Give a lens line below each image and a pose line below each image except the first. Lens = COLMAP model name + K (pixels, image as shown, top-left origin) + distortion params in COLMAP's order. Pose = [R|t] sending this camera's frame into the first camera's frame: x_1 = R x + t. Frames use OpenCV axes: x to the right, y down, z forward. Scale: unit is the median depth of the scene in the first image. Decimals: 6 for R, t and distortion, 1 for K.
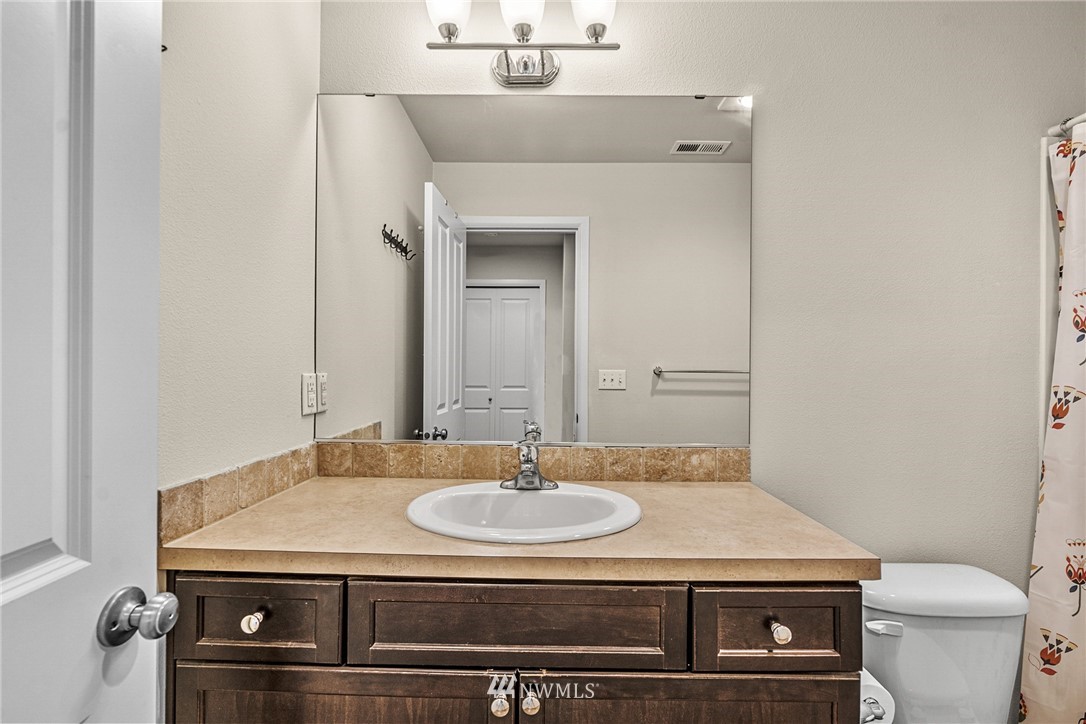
lens RADIAL K [[496.0, 0, 542.7], [0, 496.0, 365.5], [0, 0, 1]] dist [-0.007962, 0.002611]
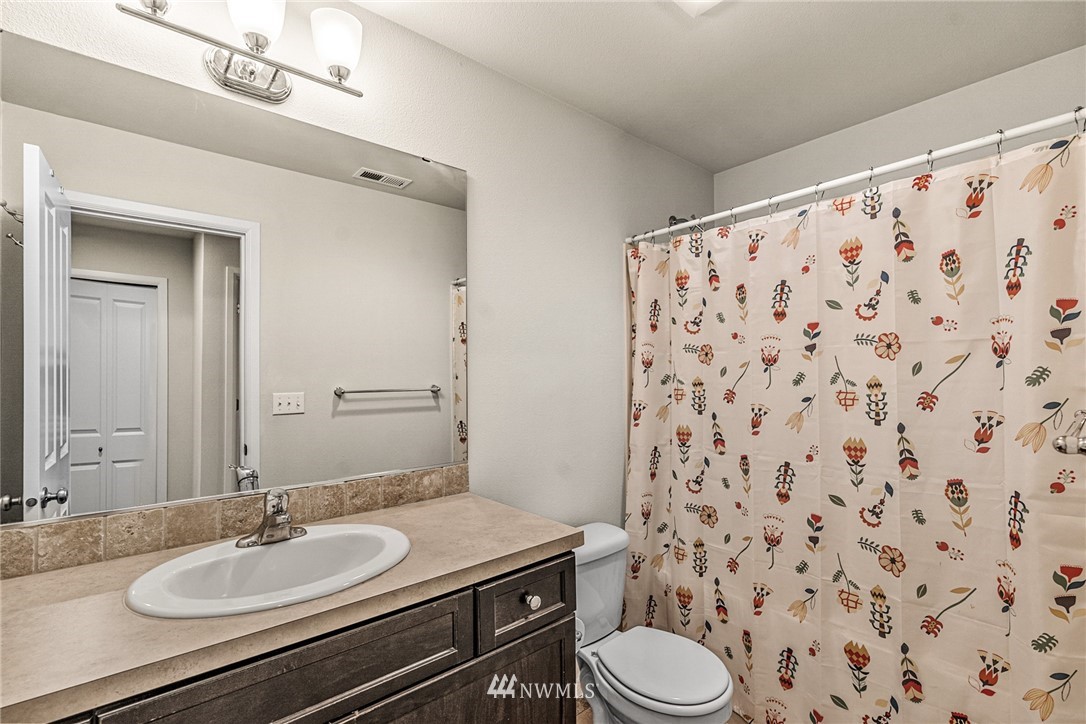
lens RADIAL K [[496.0, 0, 554.0], [0, 496.0, 366.9], [0, 0, 1]] dist [-0.007962, 0.002611]
pose [[0.743090, -0.006219, 0.669163, -0.245888], [0.013524, 0.999892, -0.005725, -0.061840], [-0.669055, 0.013304, 0.743094, -0.036676]]
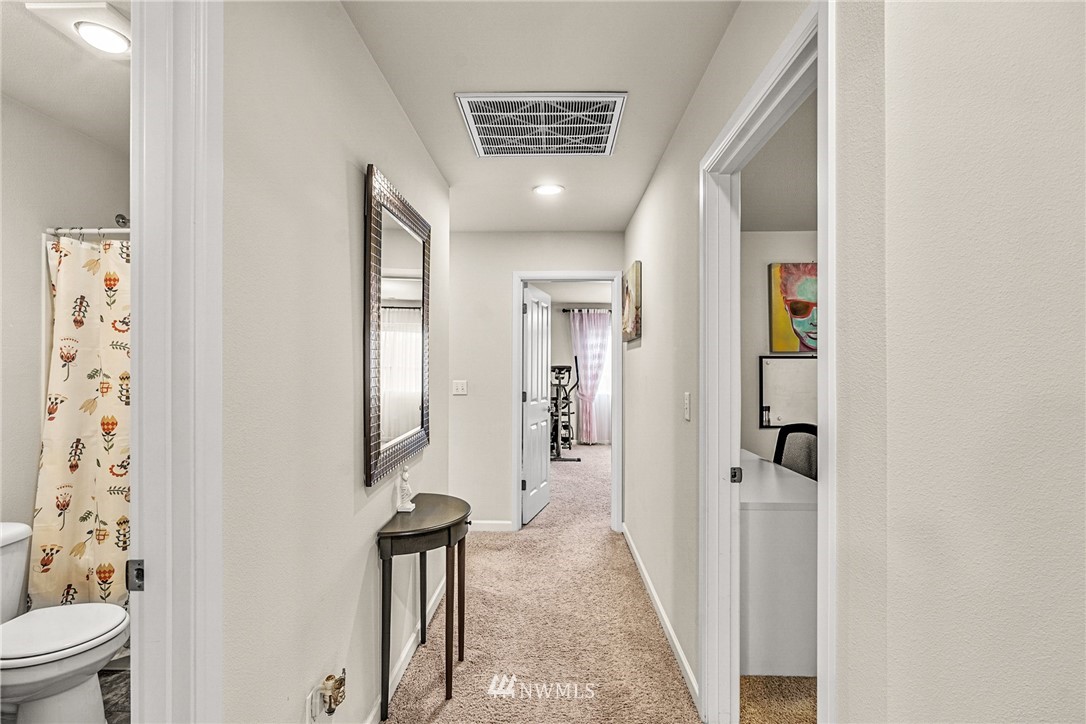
lens RADIAL K [[496.0, 0, 548.6], [0, 496.0, 371.8], [0, 0, 1]] dist [-0.007962, 0.002611]
pose [[0.006169, -0.006384, 0.999961, -0.565607], [-0.004592, 0.999969, 0.006412, -0.049633], [-0.999970, -0.004632, 0.006139, -0.642532]]
